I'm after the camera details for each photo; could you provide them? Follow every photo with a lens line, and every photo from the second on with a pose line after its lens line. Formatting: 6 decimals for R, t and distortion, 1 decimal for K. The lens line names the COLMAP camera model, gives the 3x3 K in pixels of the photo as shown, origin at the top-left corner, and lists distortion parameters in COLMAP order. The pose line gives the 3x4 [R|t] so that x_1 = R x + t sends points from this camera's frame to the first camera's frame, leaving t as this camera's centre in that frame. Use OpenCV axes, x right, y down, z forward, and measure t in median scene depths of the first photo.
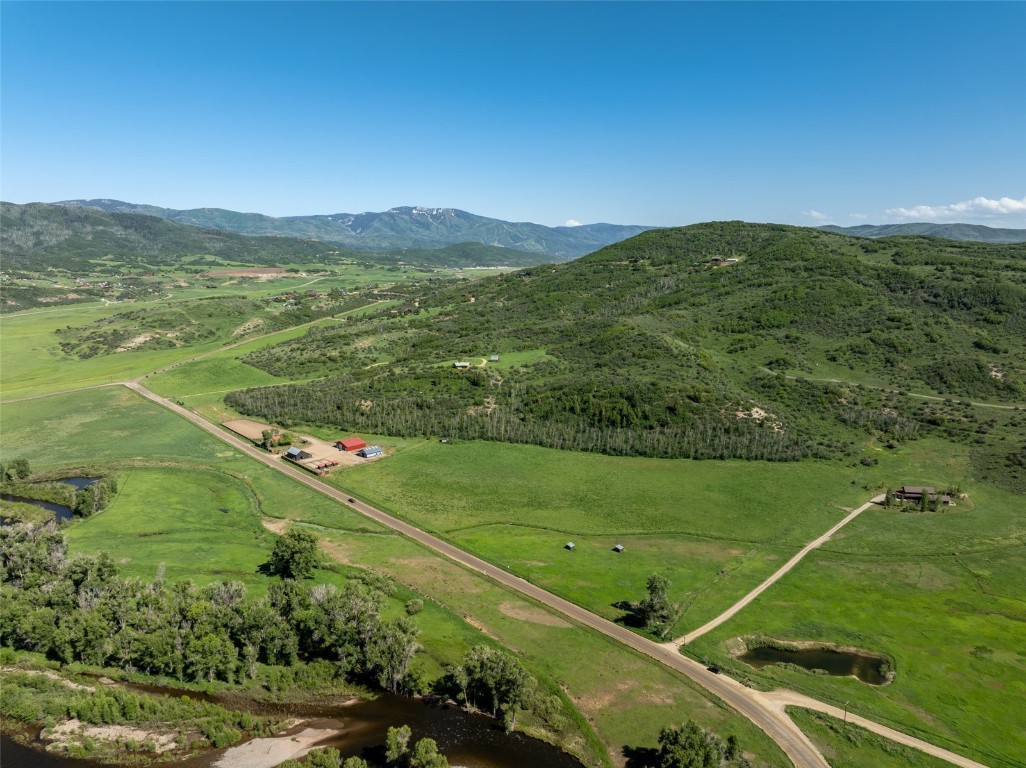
lens RADIAL K [[719.5, 0, 513.0], [0, 719.5, 384.0], [0, 0, 1]] dist [-0.035702, -0.000010]
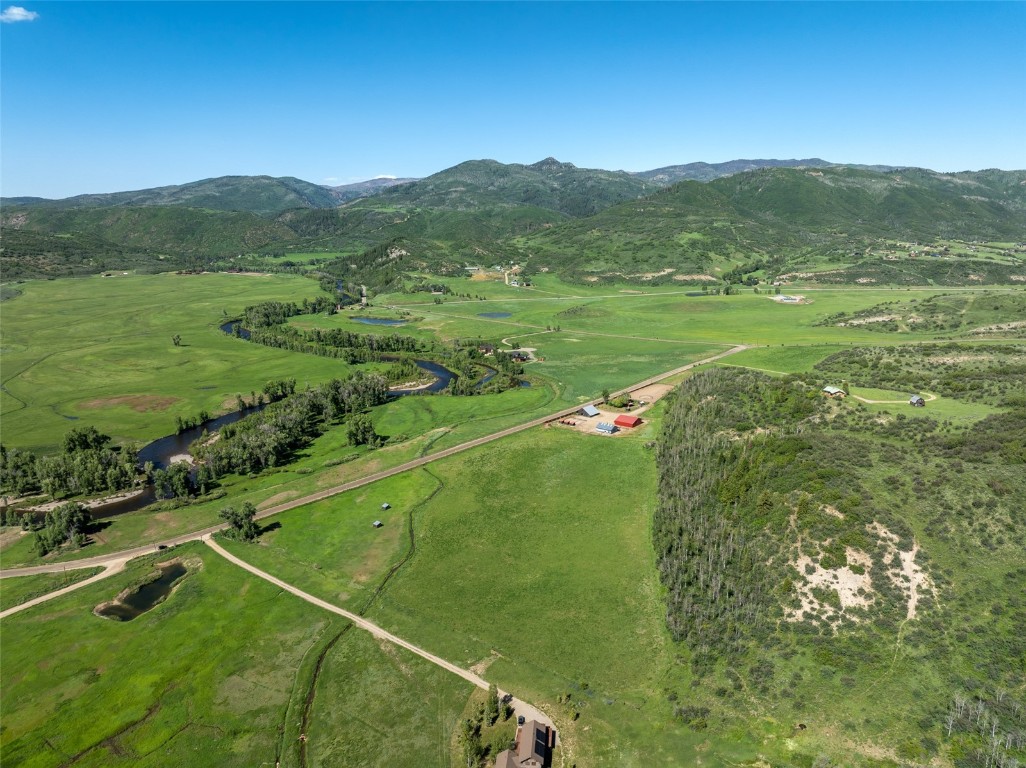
lens RADIAL K [[720.3, 0, 513.0], [0, 720.3, 384.0], [0, 0, 1]] dist [-0.049987, 0.024325]
pose [[0.098345, 0.223256, -0.969786, 0.784478], [-0.186367, 0.961401, 0.202426, -0.154226], [0.977546, 0.160828, 0.136156, 0.684869]]
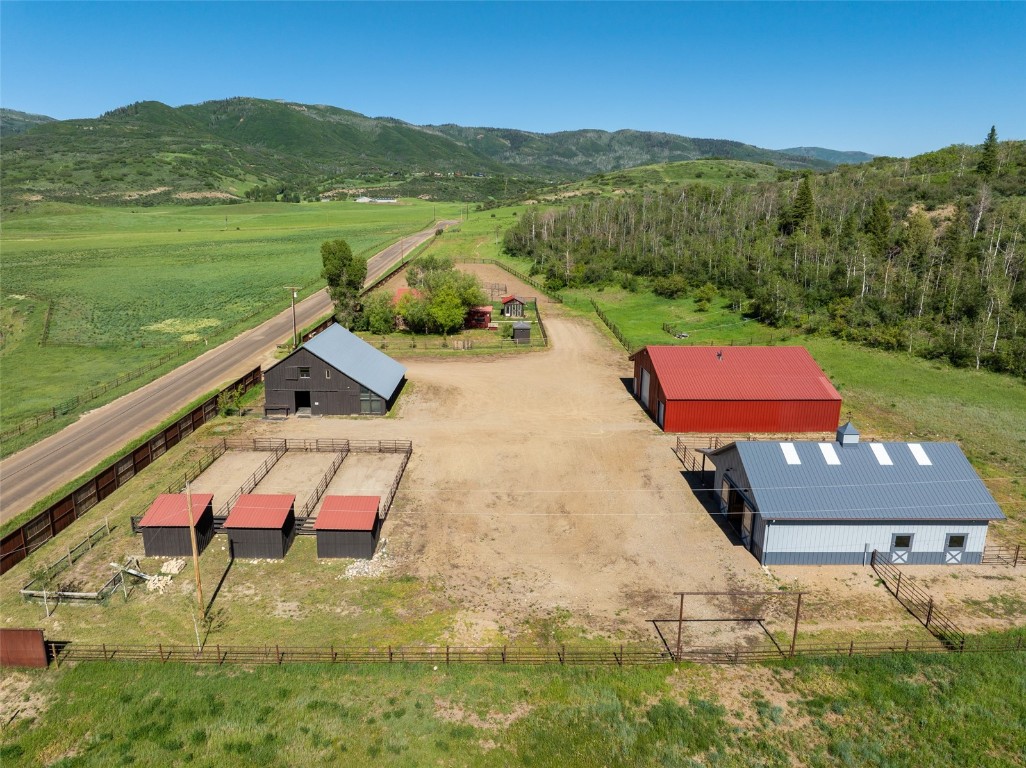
lens RADIAL K [[738.5, 0, 482.2], [0, 738.5, 388.2], [0, 0, 1]] dist [-0.035372, -0.000420]
pose [[0.696215, 0.182380, -0.694278, -0.163414], [-0.138558, 0.983140, 0.119317, 0.074756], [0.704334, 0.013127, 0.709748, 0.876944]]
